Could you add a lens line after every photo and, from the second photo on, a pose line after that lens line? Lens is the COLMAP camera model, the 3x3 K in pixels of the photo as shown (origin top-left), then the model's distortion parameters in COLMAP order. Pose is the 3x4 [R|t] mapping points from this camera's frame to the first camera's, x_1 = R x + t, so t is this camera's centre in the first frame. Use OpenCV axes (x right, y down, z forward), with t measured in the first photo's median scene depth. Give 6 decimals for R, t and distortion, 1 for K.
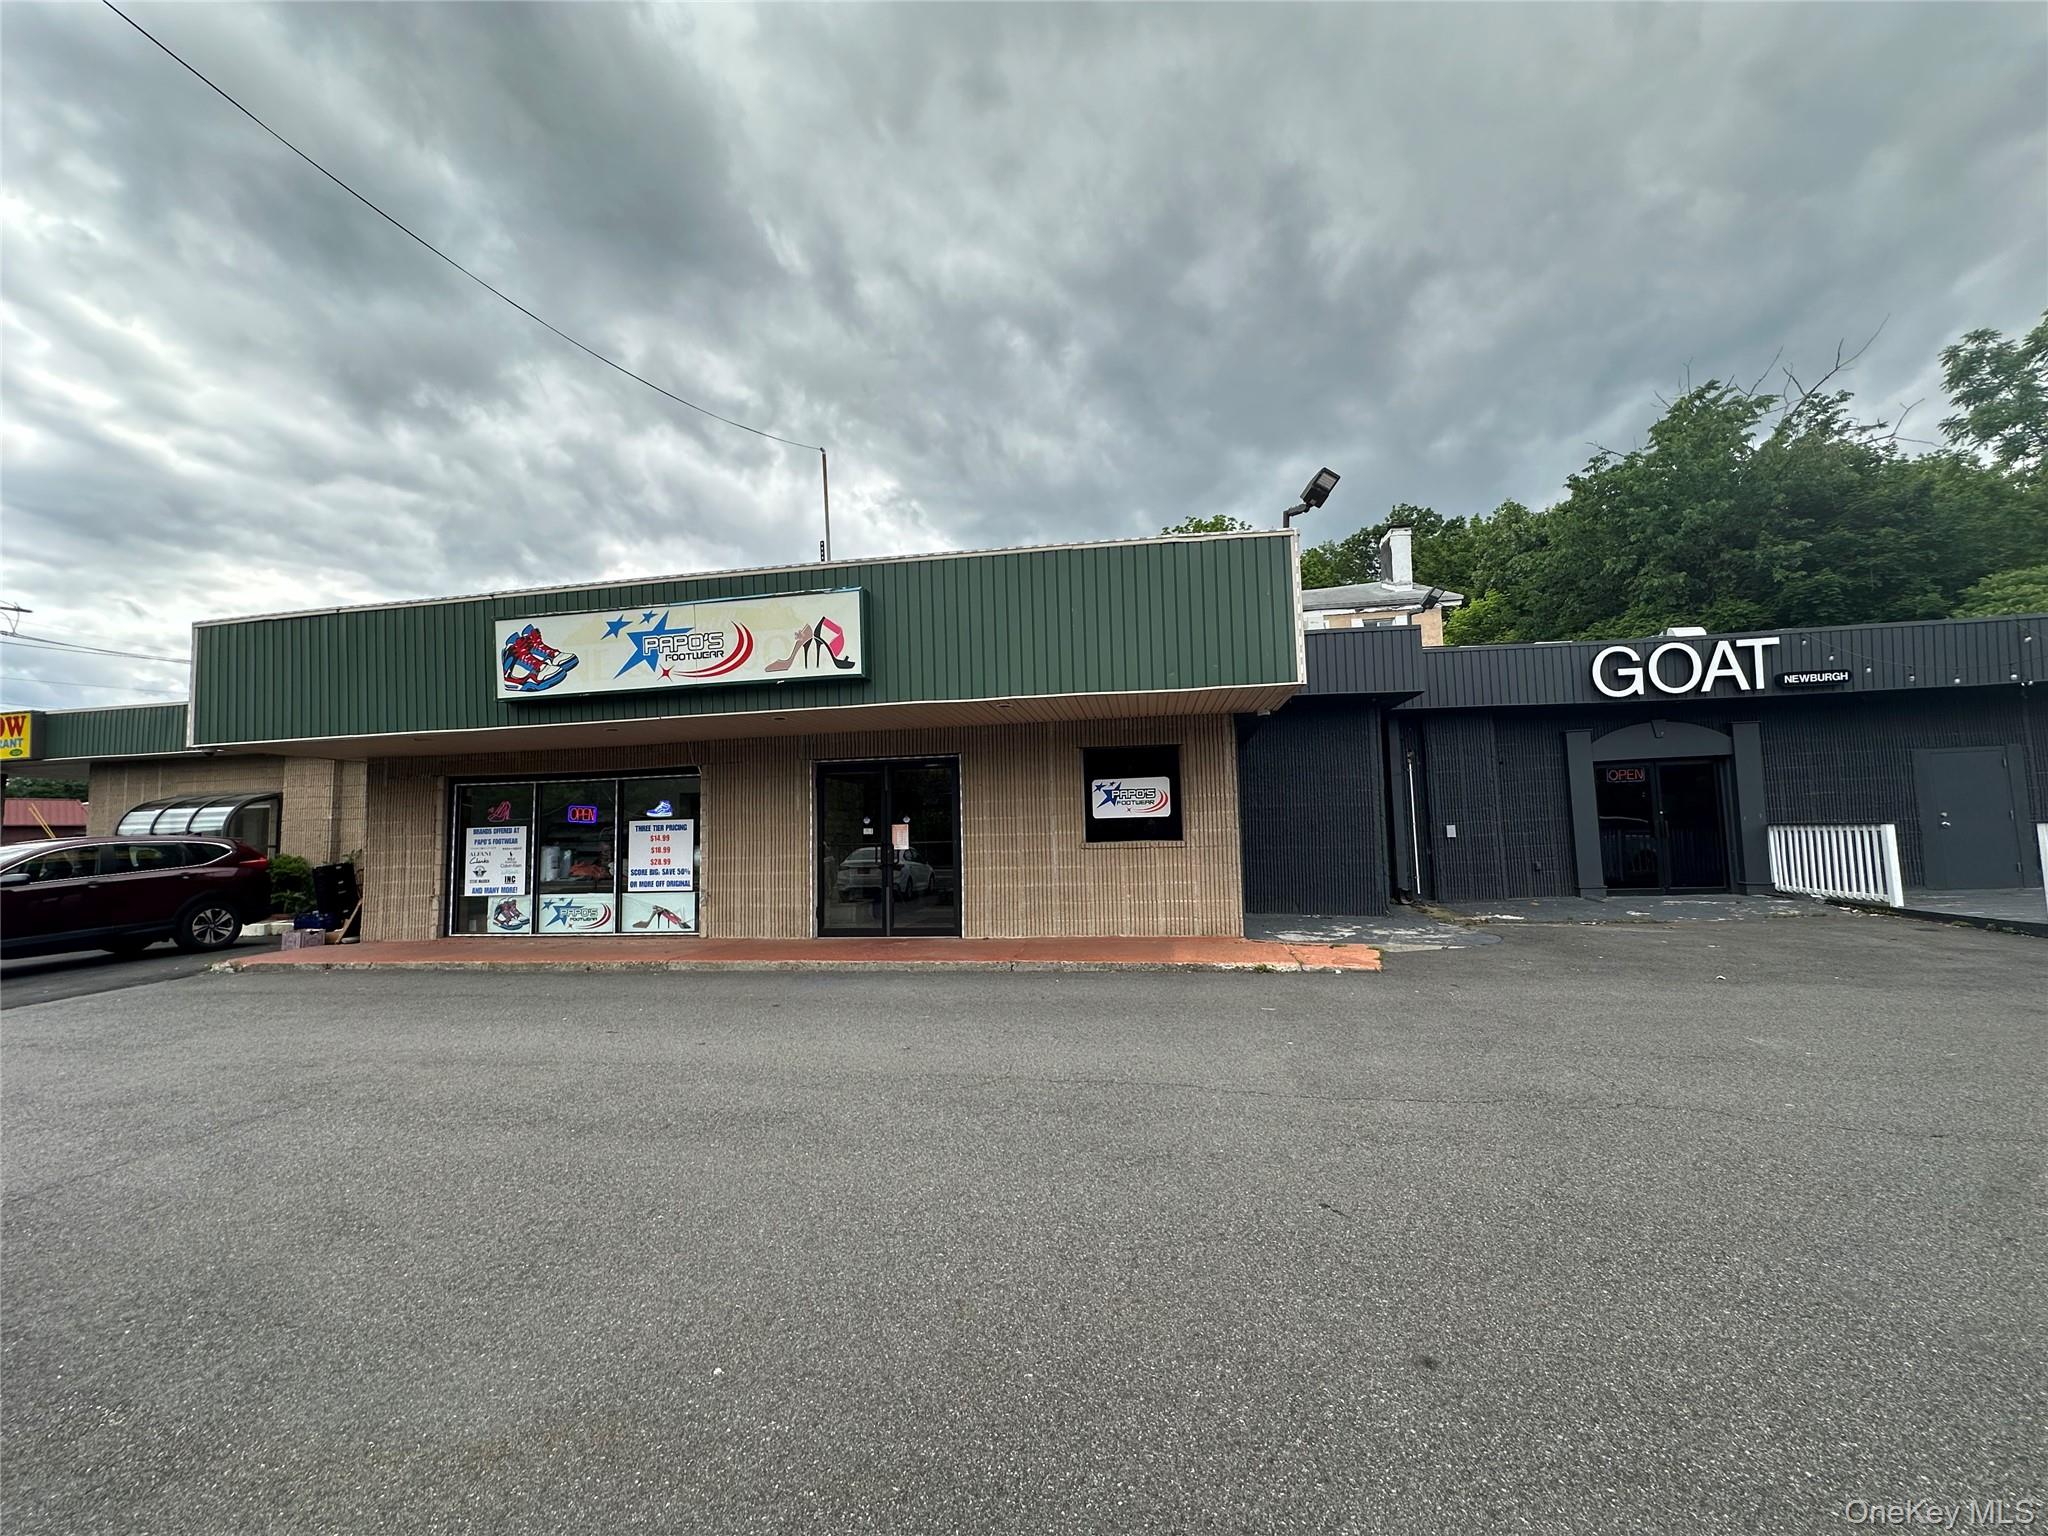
lens RADIAL K [[817.3, 0, 1022.6], [0, 817.3, 764.7], [0, 0, 1]] dist [-0.002628, 0.000709]
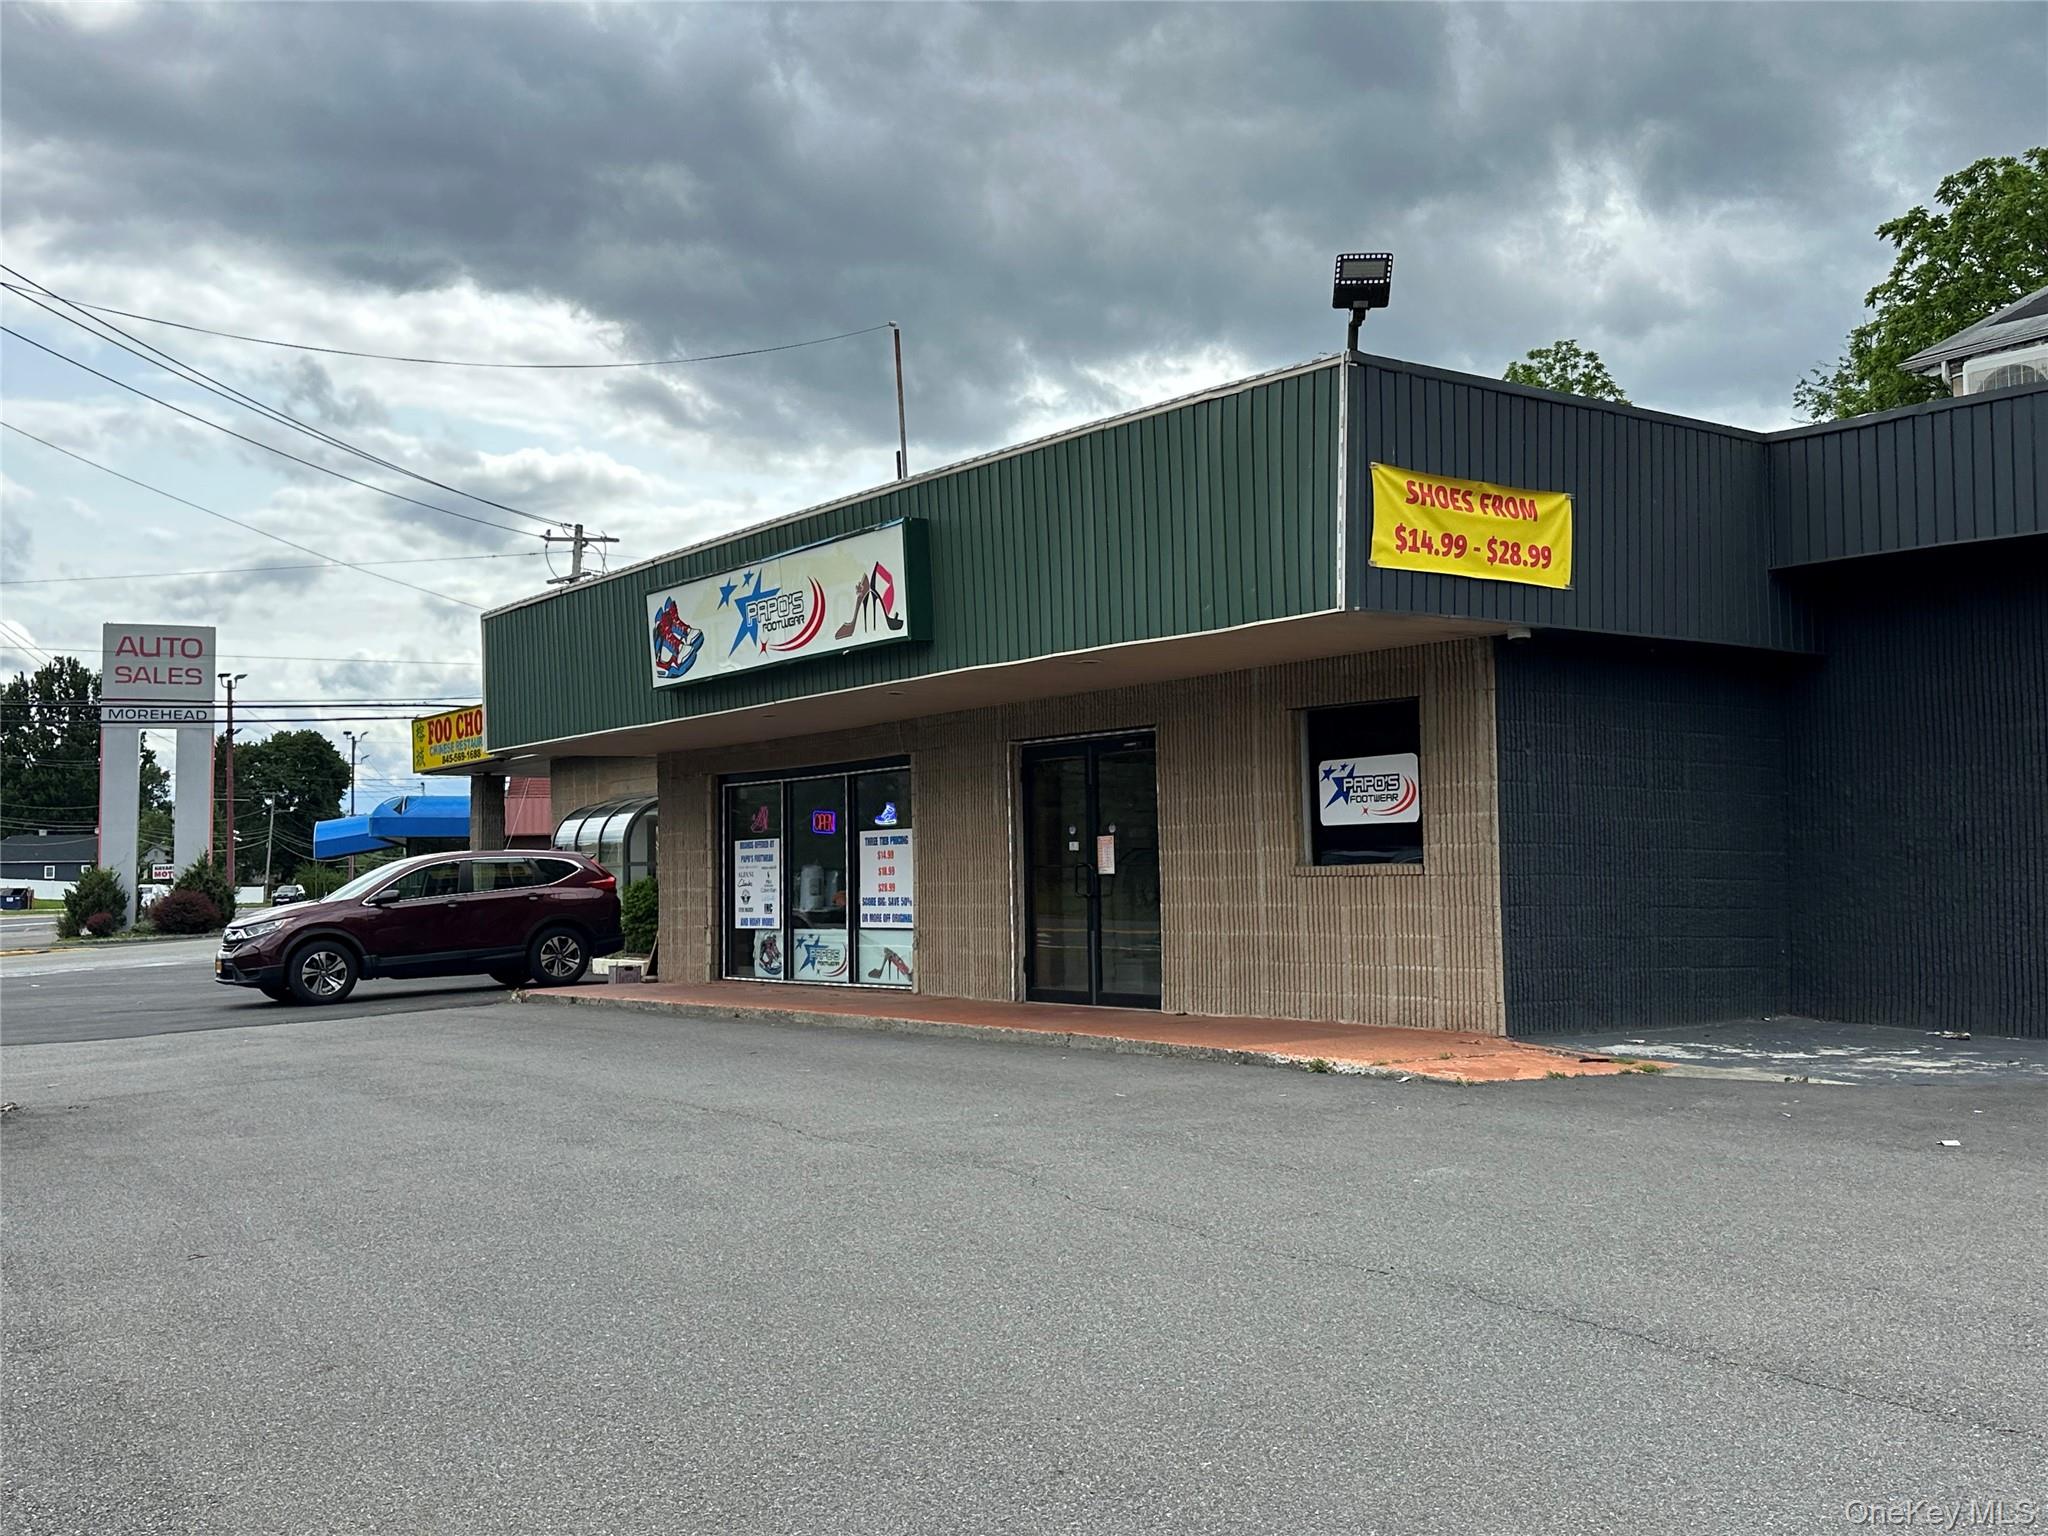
lens RADIAL K [[2011.5, 0, 1015.5], [0, 2011.5, 756.8], [0, 0, 1]] dist [0.143663, 0.000000]
pose [[0.720697, -0.028946, -0.692646, 0.949584], [0.056686, 0.998243, 0.017265, -0.022698], [0.690929, -0.051706, 0.721071, -0.216728]]
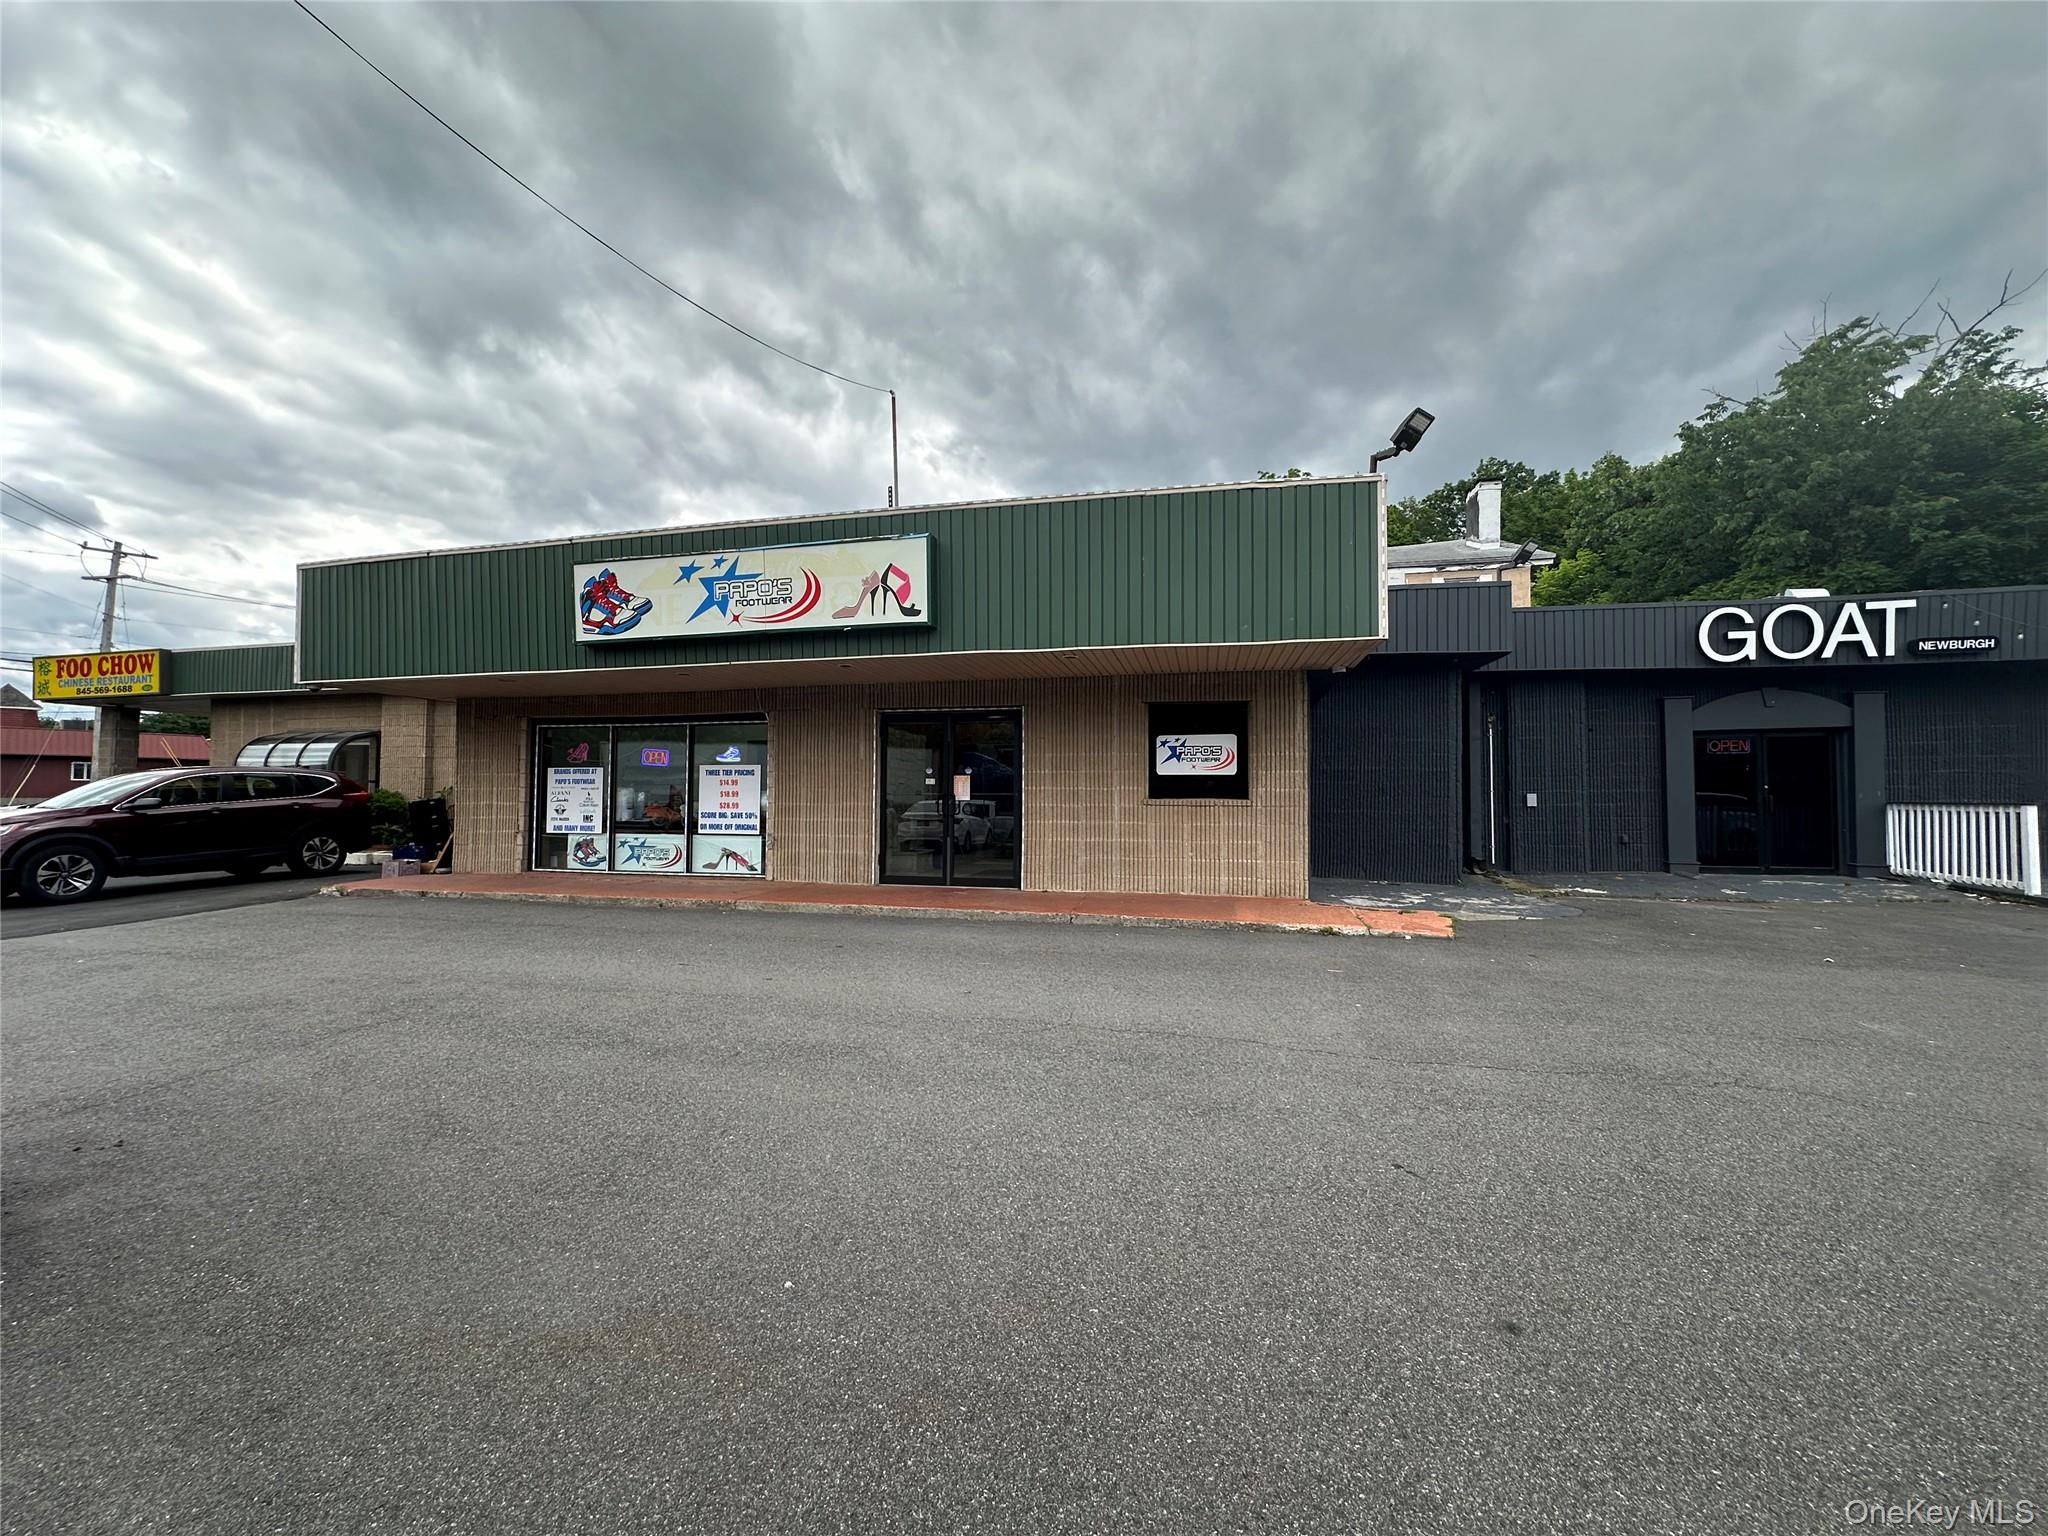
lens RADIAL K [[817.3, 0, 1022.5], [0, 817.3, 765.3], [0, 0, 1]] dist [-0.002628, 0.000709]
pose [[0.997186, 0.027111, -0.069899, -0.006410], [-0.023579, 0.998427, 0.050861, 0.008213], [0.071168, -0.049070, 0.996257, 0.008011]]
